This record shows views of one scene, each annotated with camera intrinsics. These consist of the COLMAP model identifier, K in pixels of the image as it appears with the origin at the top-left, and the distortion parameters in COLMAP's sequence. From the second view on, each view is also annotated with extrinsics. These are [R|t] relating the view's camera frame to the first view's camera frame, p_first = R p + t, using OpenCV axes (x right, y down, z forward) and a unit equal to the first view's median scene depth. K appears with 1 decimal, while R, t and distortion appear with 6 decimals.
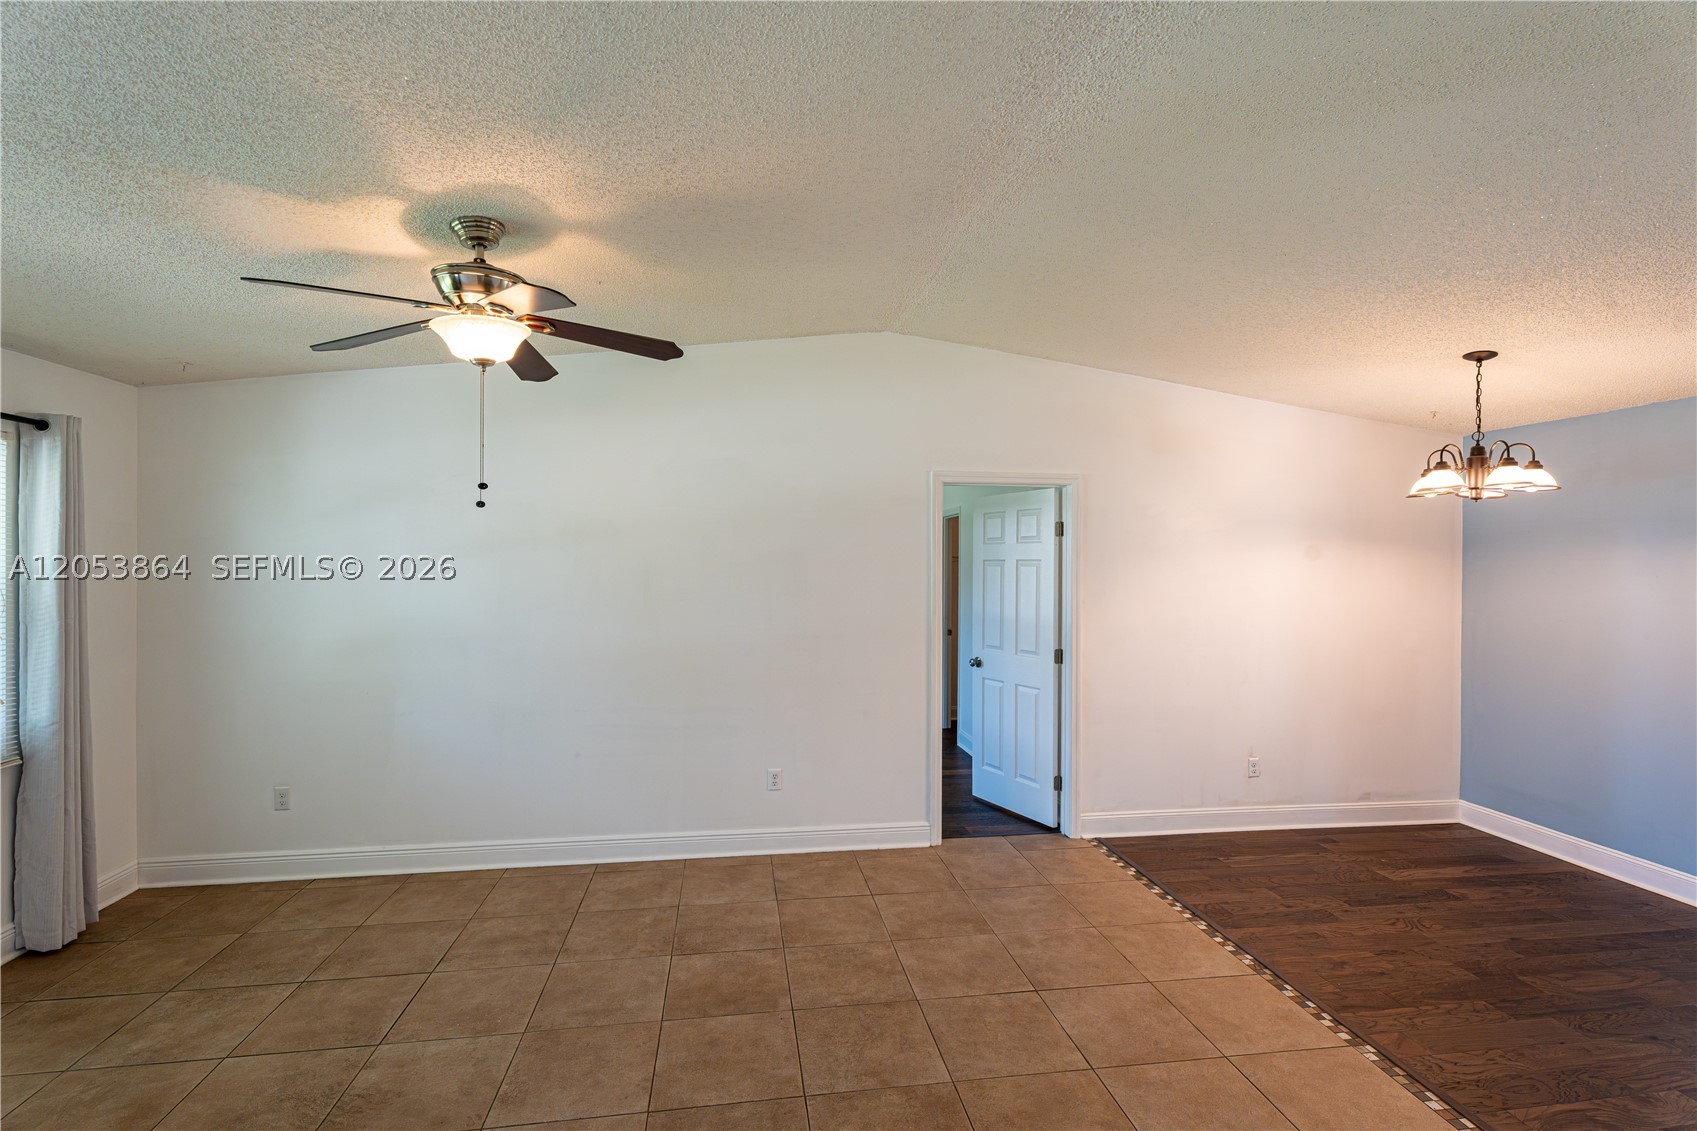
lens RADIAL K [[756.2, 0, 833.9], [0, 756.2, 563.4], [0, 0, 1]] dist [0.003308, -0.001703]
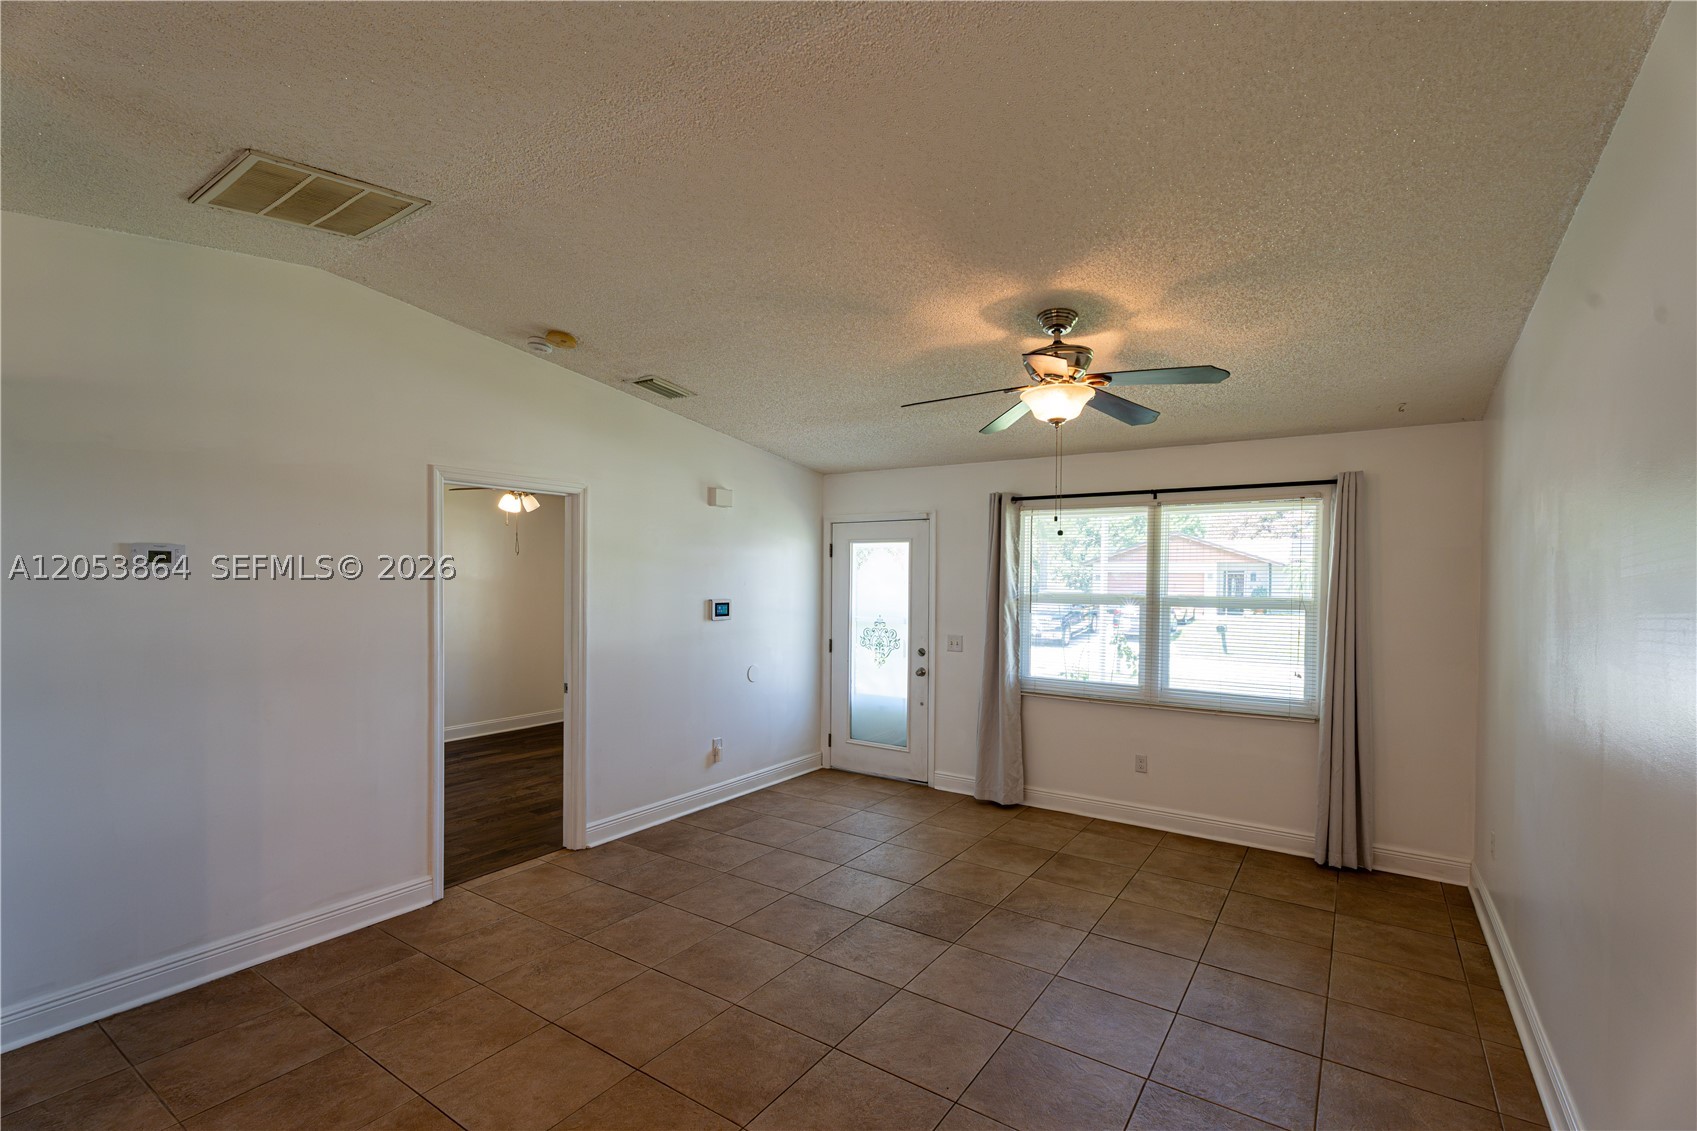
lens RADIAL K [[756.2, 0, 841.1], [0, 756.2, 576.5], [0, 0, 1]] dist [0.003308, -0.001703]
pose [[-0.671299, -0.010297, -0.741115, 0.658241], [-0.009613, 0.999940, -0.005185, 0.005523], [0.741124, 0.003643, -0.671358, 1.453833]]
